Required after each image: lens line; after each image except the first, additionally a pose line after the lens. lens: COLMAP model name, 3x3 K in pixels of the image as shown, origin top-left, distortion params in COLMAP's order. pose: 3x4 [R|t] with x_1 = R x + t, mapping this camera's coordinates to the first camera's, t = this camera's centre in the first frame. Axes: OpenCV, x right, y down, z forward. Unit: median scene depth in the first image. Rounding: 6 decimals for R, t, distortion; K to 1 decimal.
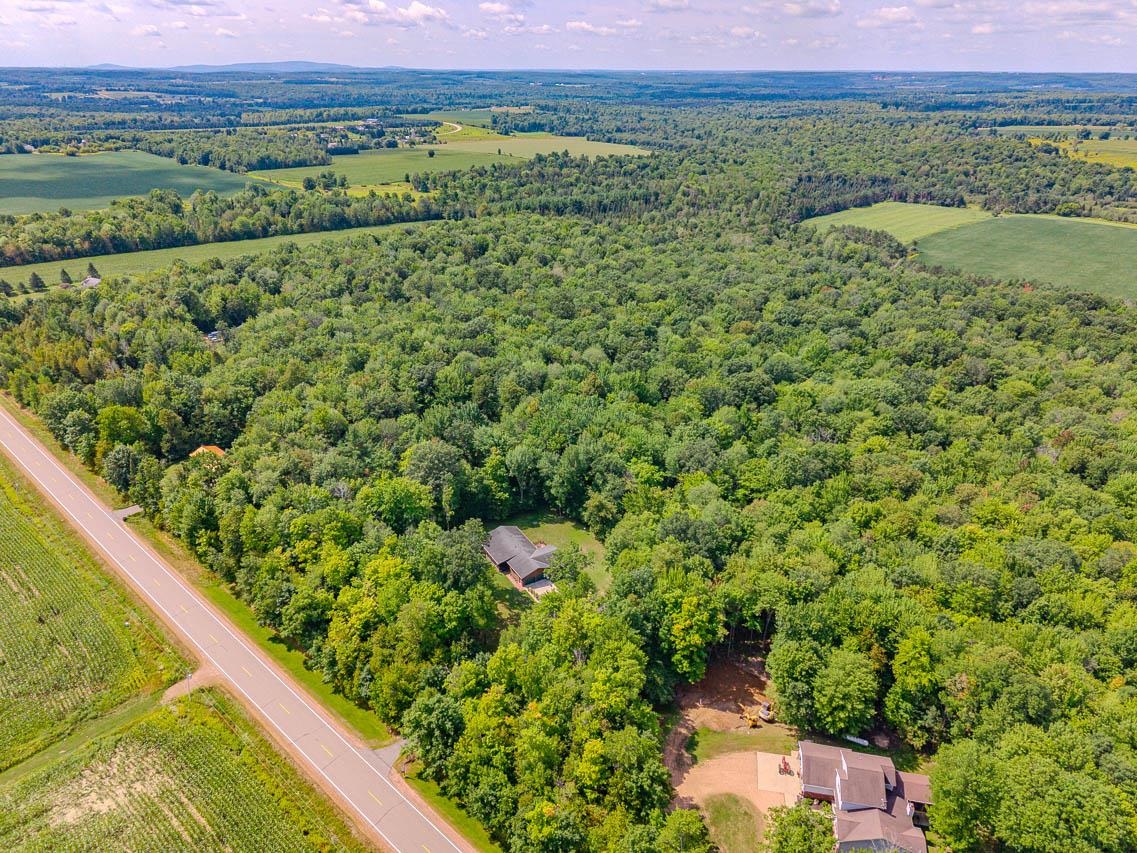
lens RADIAL K [[781.2, 0, 564.4], [0, 781.2, 423.4], [0, 0, 1]] dist [0.007149, -0.002302]
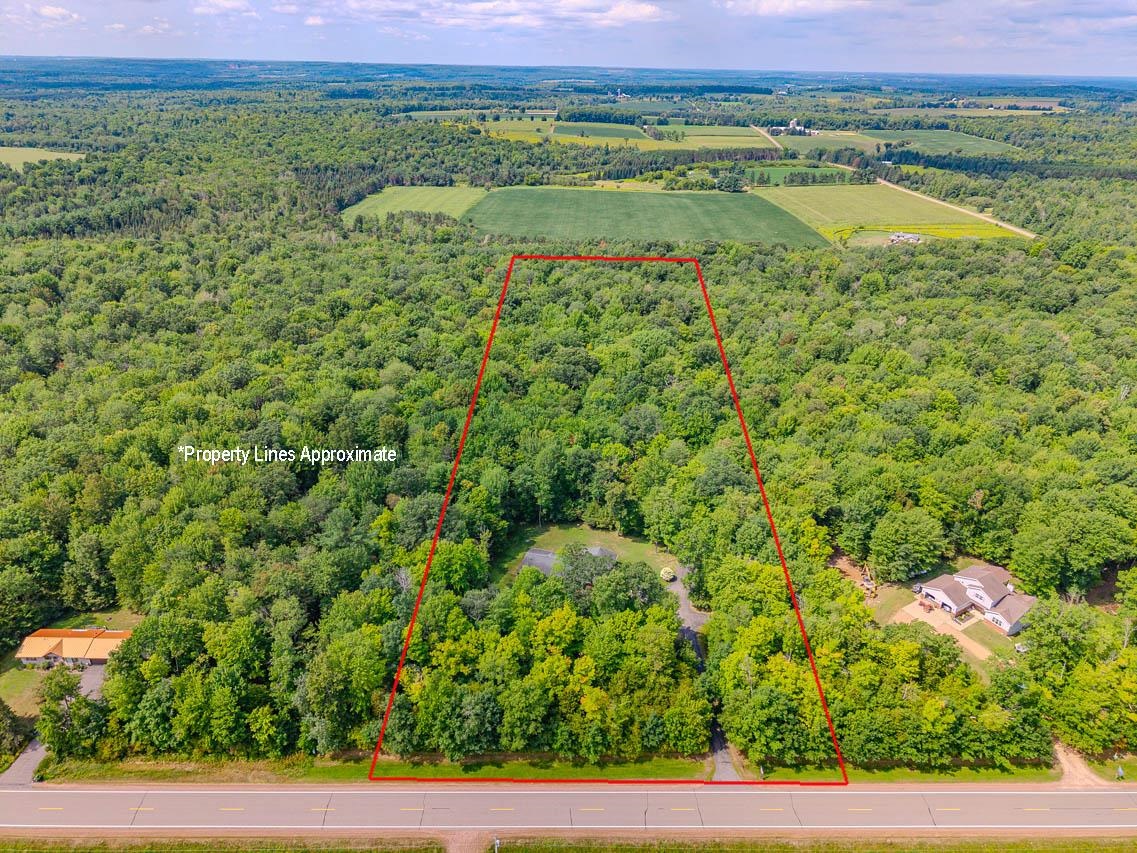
lens RADIAL K [[781.2, 0, 564.4], [0, 781.2, 423.4], [0, 0, 1]] dist [0.007149, -0.002302]
pose [[0.725470, -0.280503, 0.628500, -0.169029], [0.272521, 0.955617, 0.111930, -0.031391], [-0.632002, 0.090078, 0.769714, 0.065094]]
